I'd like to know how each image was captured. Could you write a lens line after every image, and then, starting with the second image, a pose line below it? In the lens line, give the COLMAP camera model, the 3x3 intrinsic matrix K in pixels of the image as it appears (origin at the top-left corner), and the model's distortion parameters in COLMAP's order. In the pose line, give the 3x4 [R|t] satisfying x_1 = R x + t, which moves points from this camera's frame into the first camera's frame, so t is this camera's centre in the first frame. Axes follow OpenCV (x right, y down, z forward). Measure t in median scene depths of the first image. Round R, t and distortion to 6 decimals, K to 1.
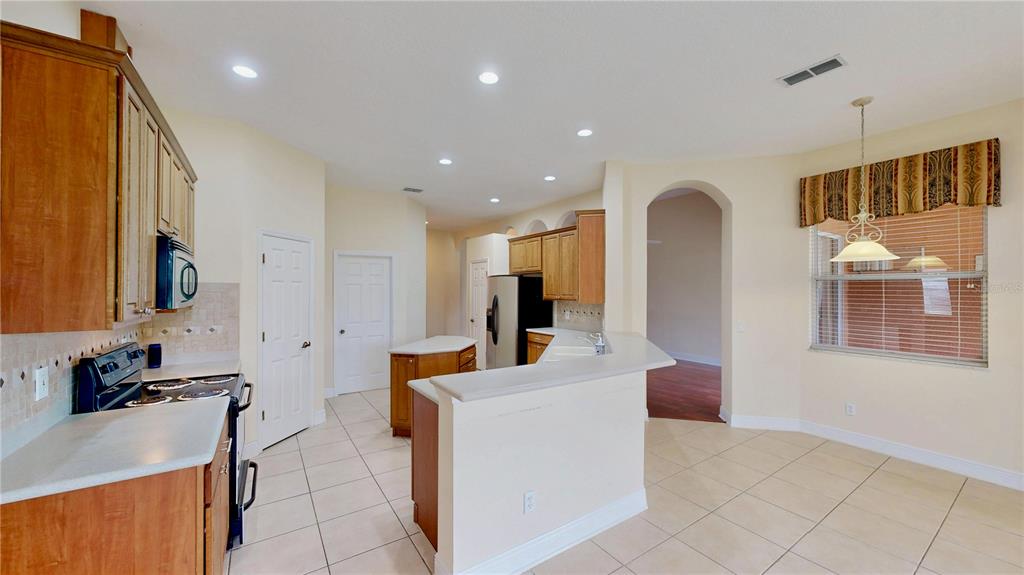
lens RADIAL K [[377.2, 0, 514.0], [0, 377.2, 289.8], [0, 0, 1]] dist [0.001033, 0.000017]
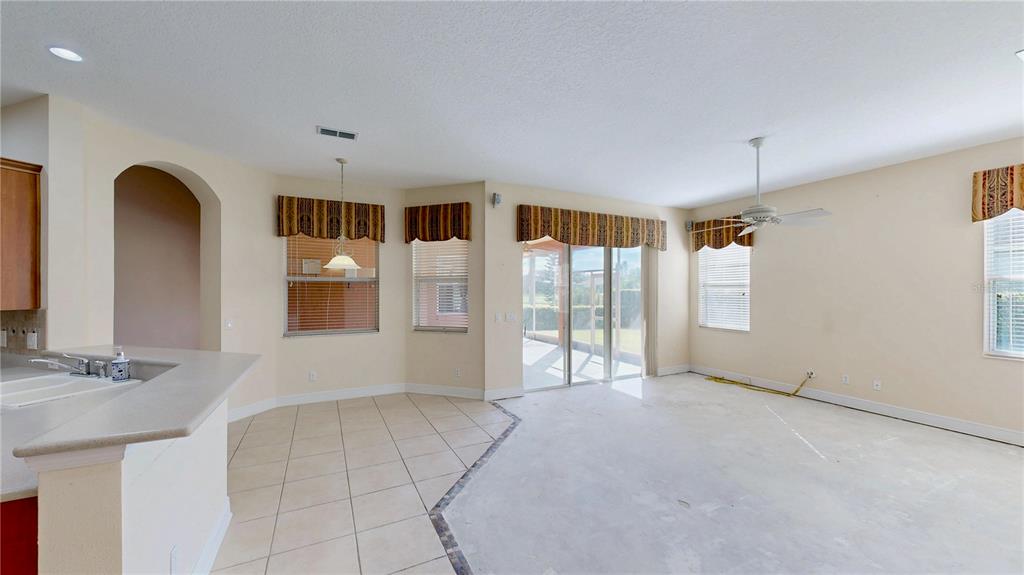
lens RADIAL K [[377.2, 0, 512.2], [0, 377.2, 289.0], [0, 0, 1]] dist [0.001033, 0.000017]
pose [[0.126570, -0.000392, 0.991958, -0.396312], [-0.000065, 1.000000, 0.000403, 0.001977], [-0.991958, -0.000116, 0.126570, 0.131720]]
